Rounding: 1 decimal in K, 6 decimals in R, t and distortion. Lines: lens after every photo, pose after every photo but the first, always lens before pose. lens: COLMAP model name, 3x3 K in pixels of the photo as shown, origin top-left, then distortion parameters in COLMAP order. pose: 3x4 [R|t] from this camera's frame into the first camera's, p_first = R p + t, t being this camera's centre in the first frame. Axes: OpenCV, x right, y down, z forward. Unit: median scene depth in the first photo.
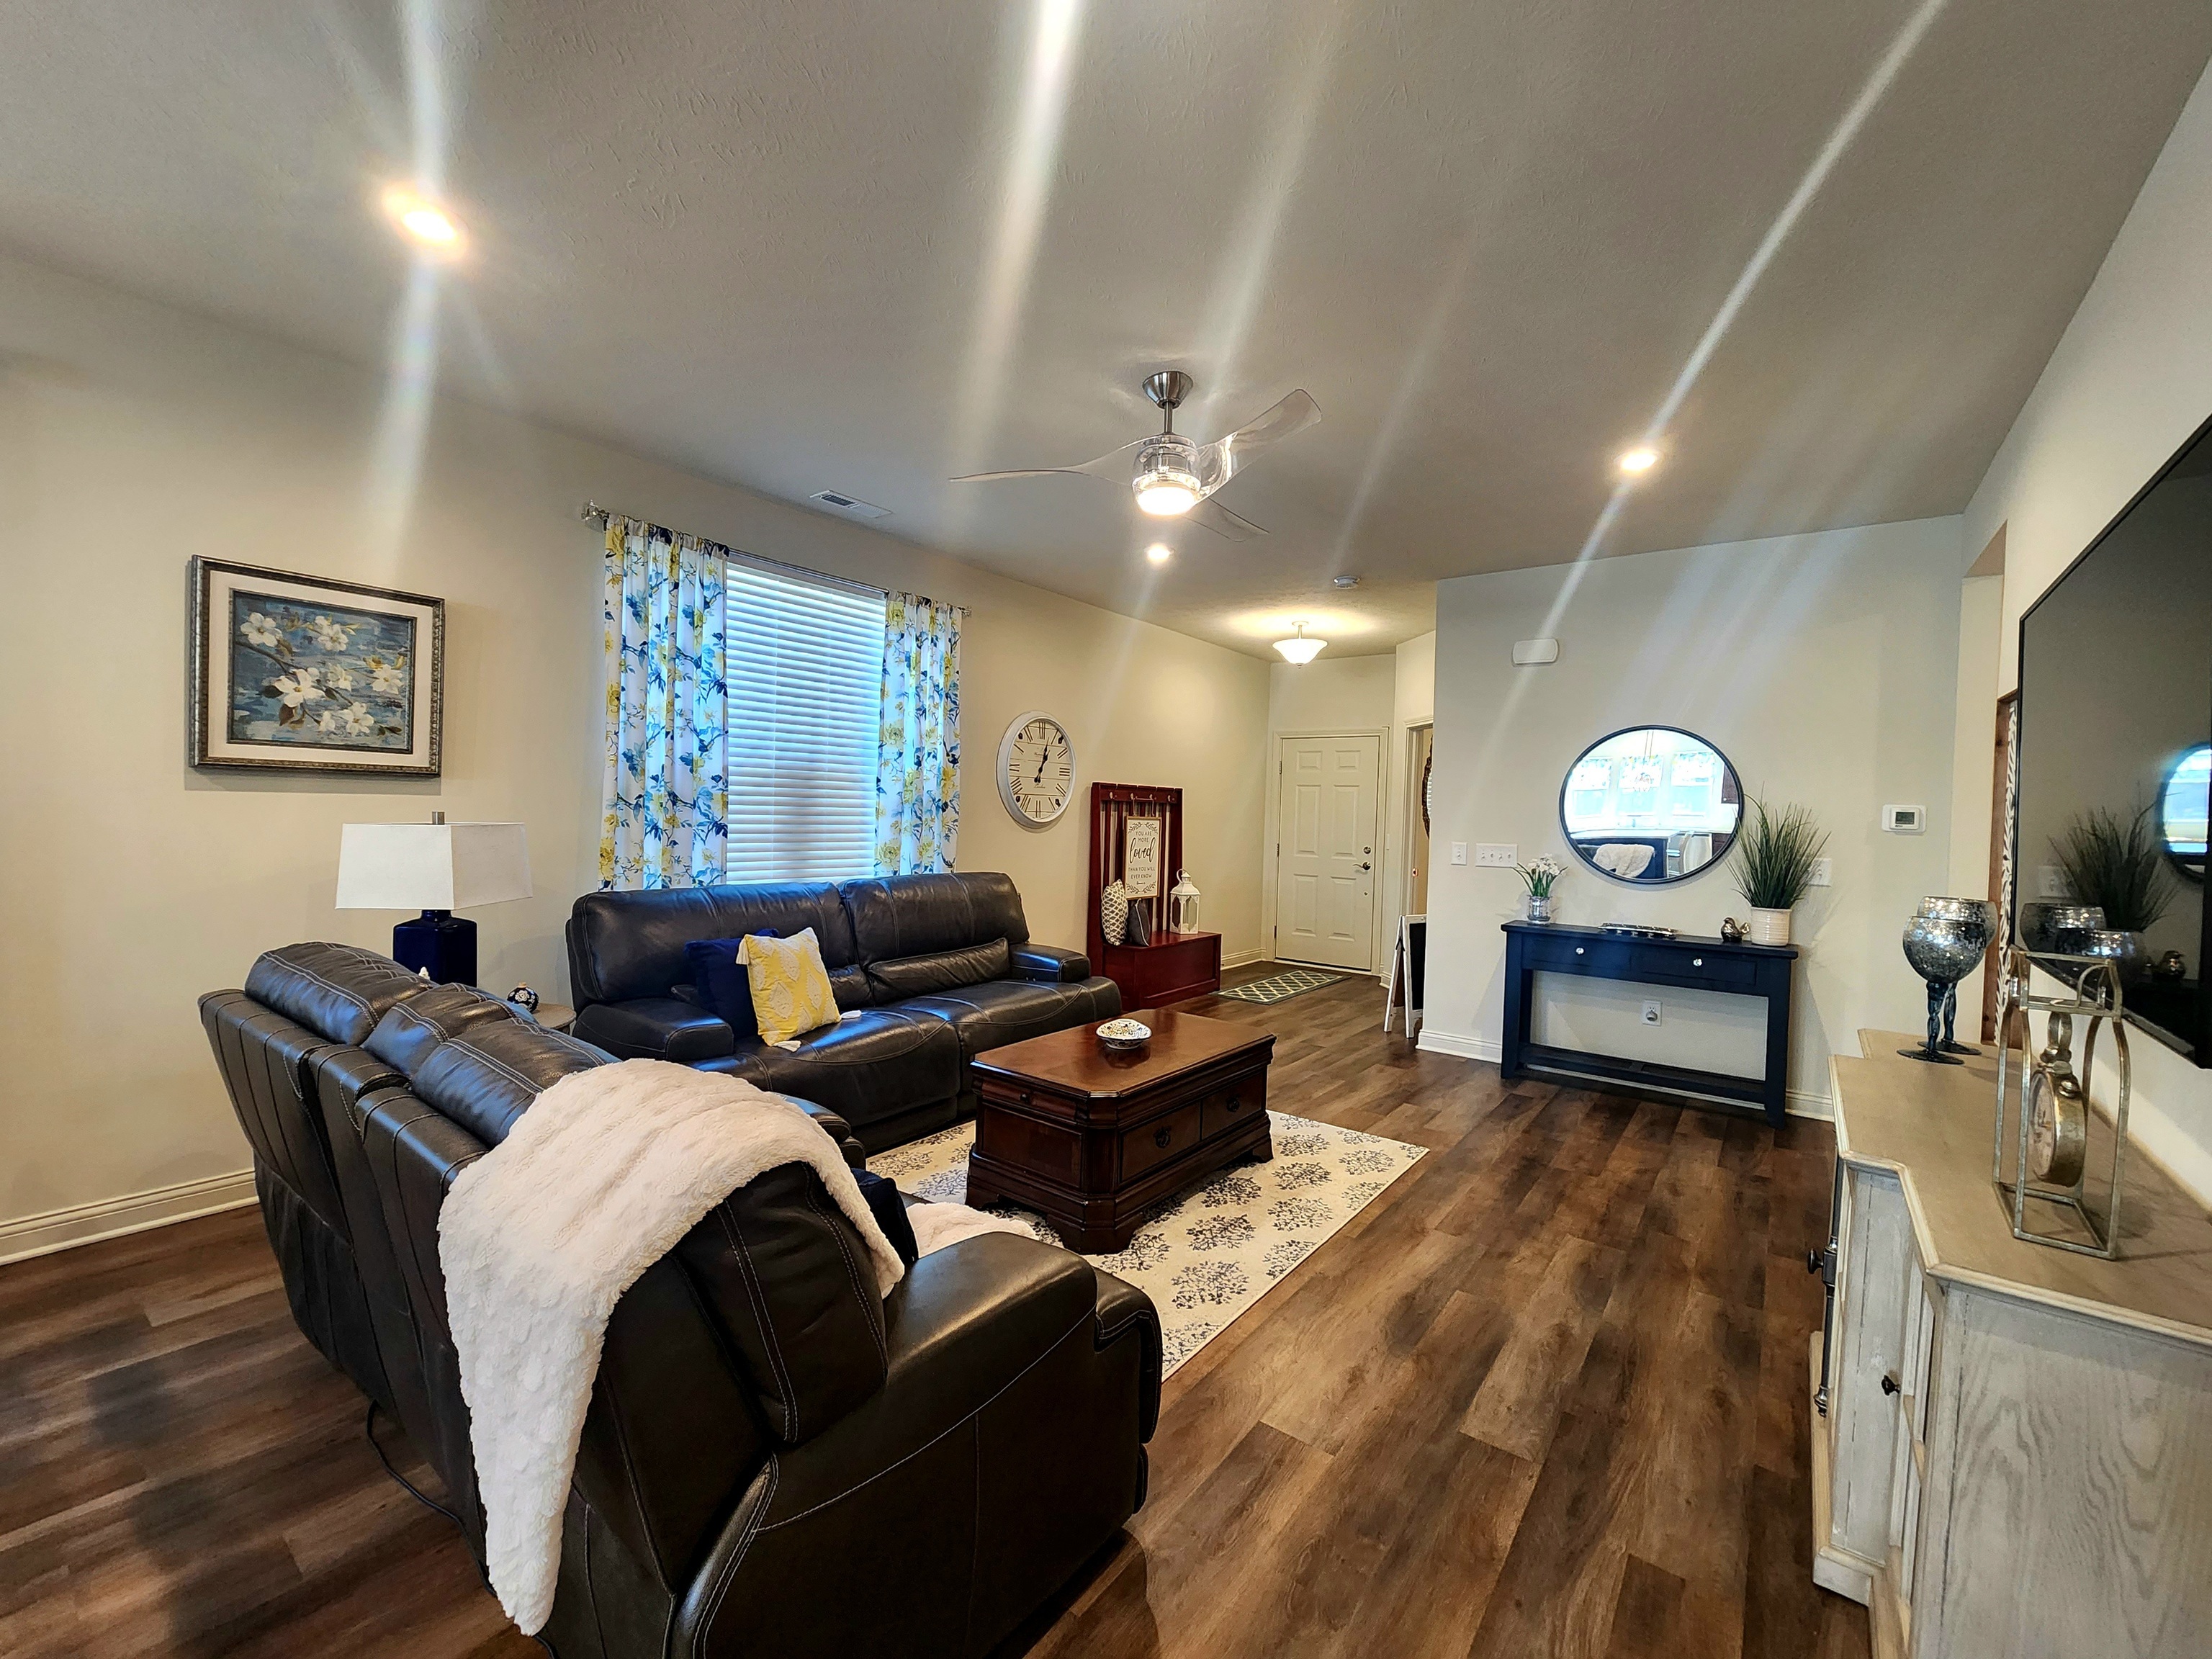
lens RADIAL K [[910.7, 0, 1102.8], [0, 910.7, 830.1], [0, 0, 1]] dist [-0.001820, -0.000941]
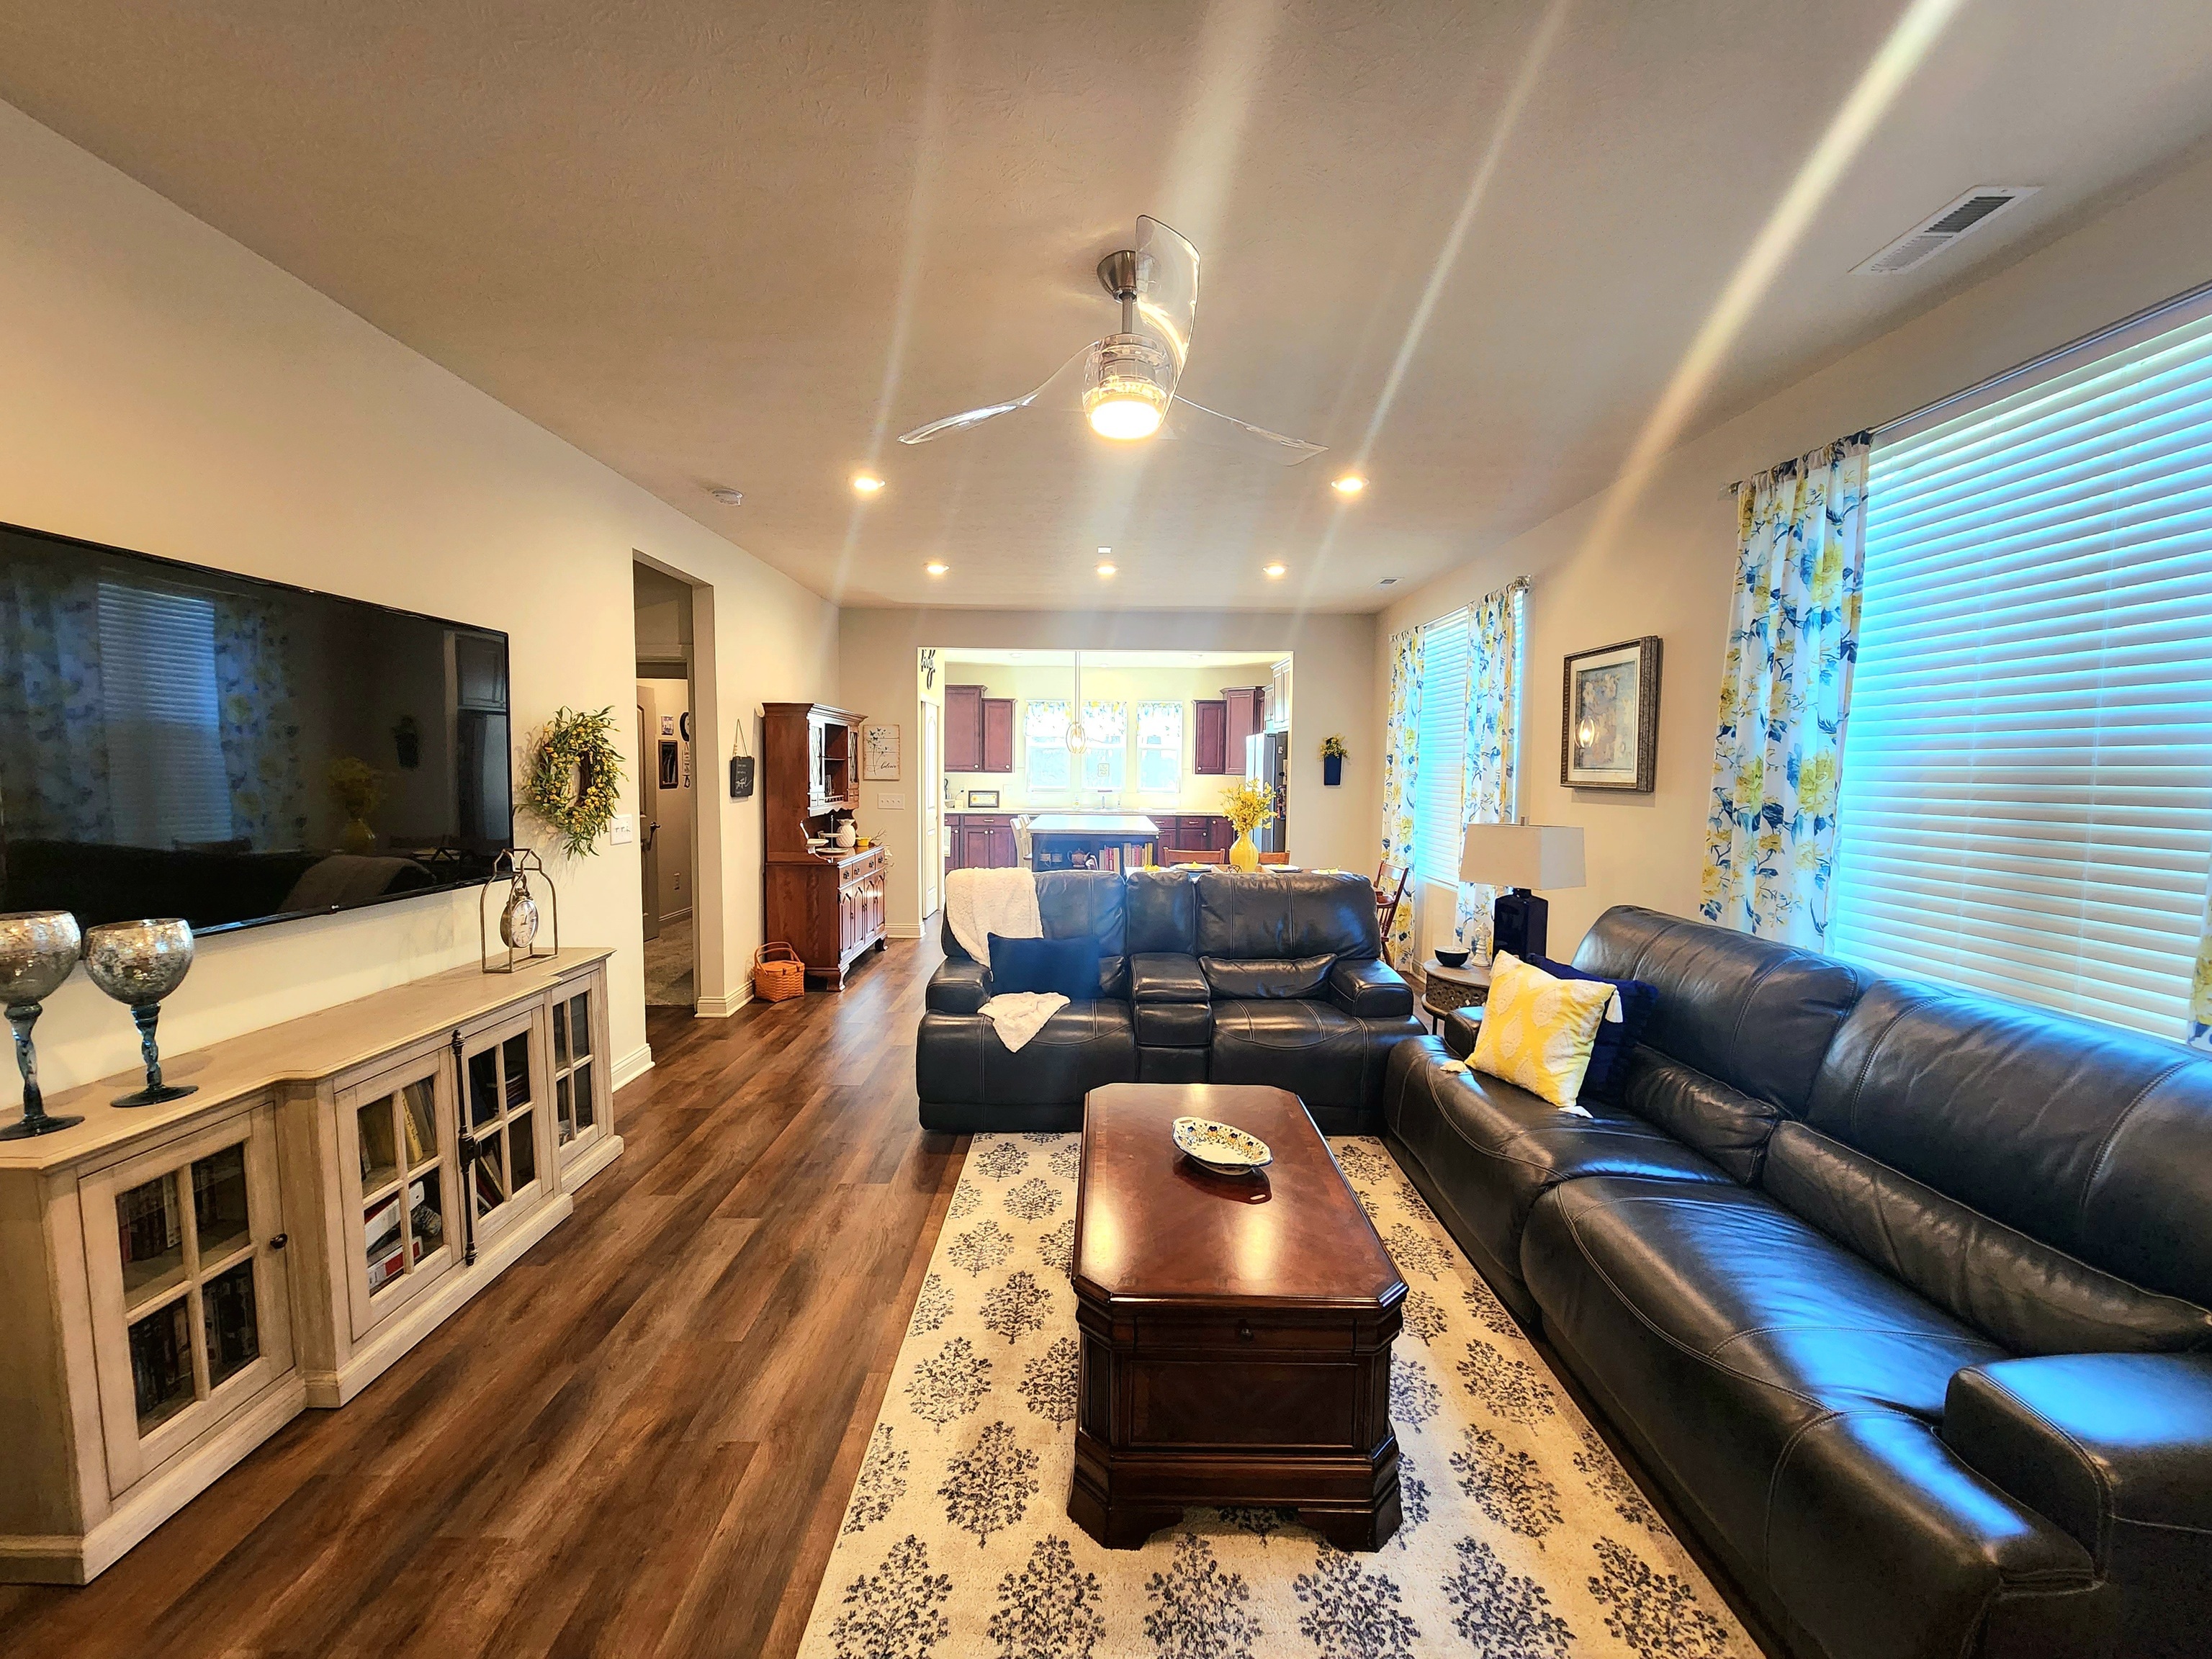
lens RADIAL K [[910.7, 0, 1095.9], [0, 910.7, 821.5], [0, 0, 1]] dist [-0.001820, -0.000941]
pose [[-0.797907, -0.001795, -0.602778, 0.447934], [-0.047500, 0.997073, 0.059907, -0.048212], [0.600907, 0.076433, -0.795657, 1.293953]]
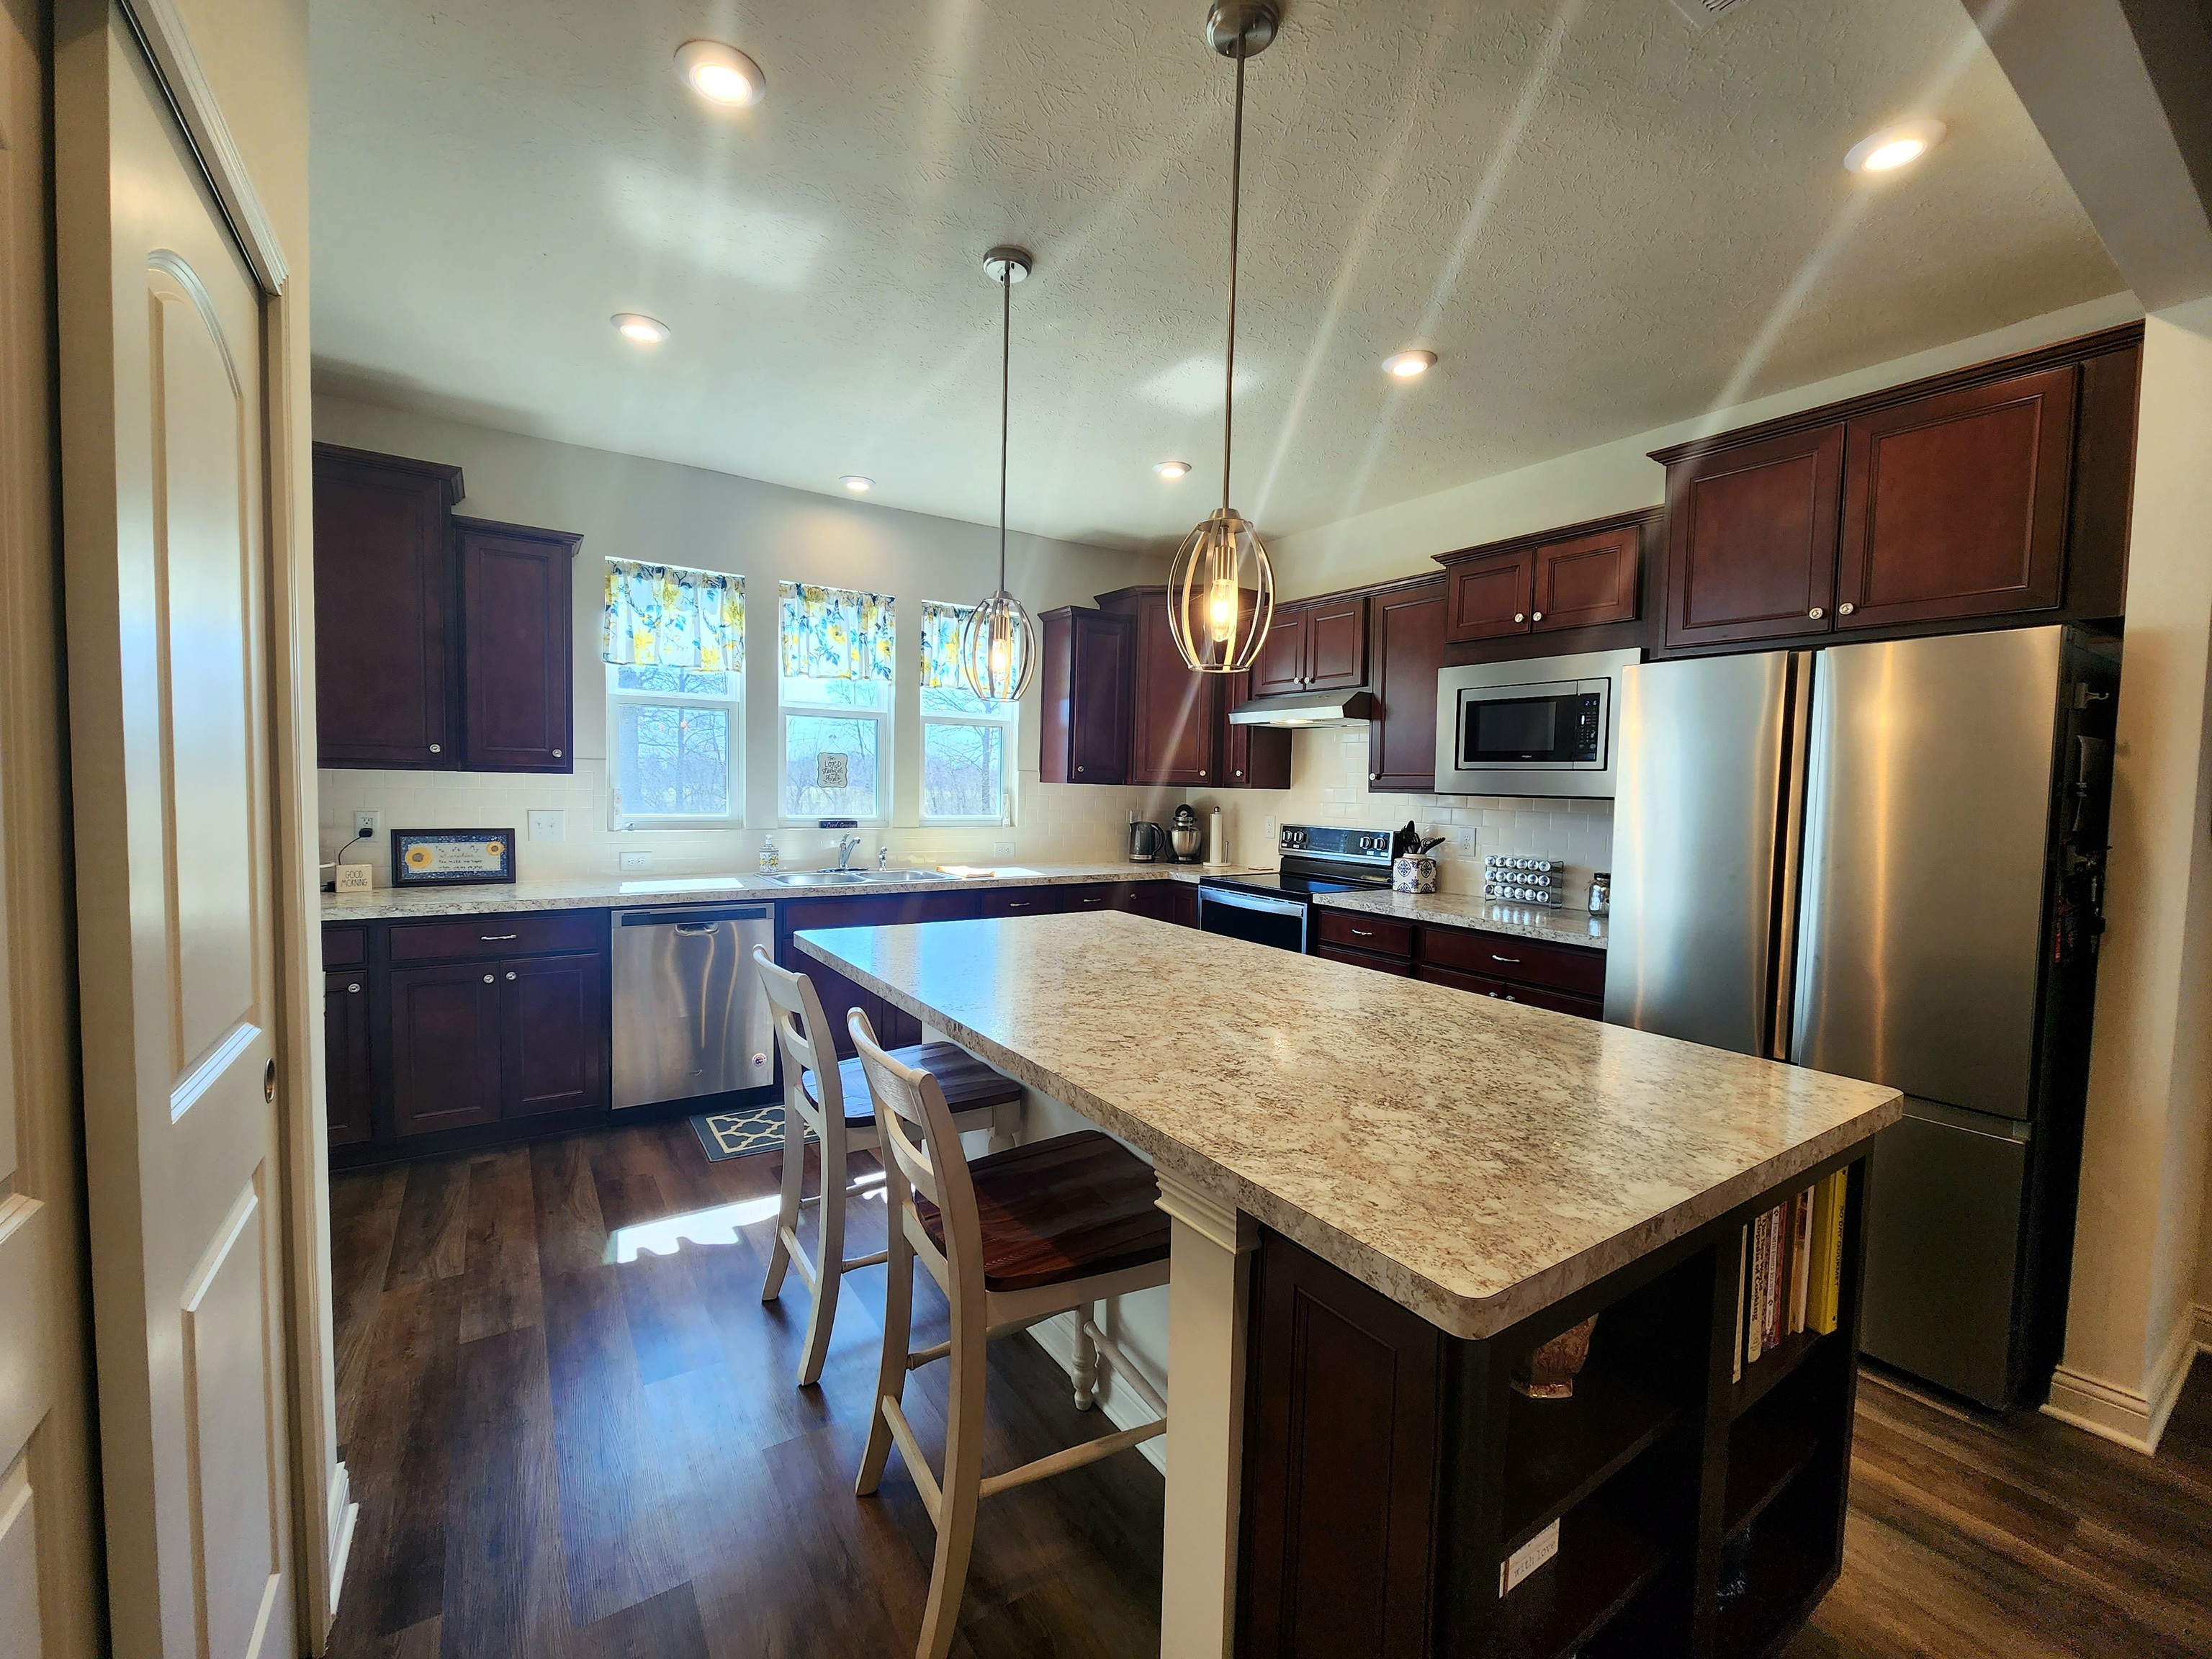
lens RADIAL K [[910.7, 0, 1095.5], [0, 910.7, 828.9], [0, 0, 1]] dist [-0.001820, -0.000941]
pose [[-0.334560, 0.009383, -0.942328, -0.441293], [-0.054703, 0.998071, 0.029359, -0.013504], [0.940785, 0.061370, -0.333401, -0.461506]]
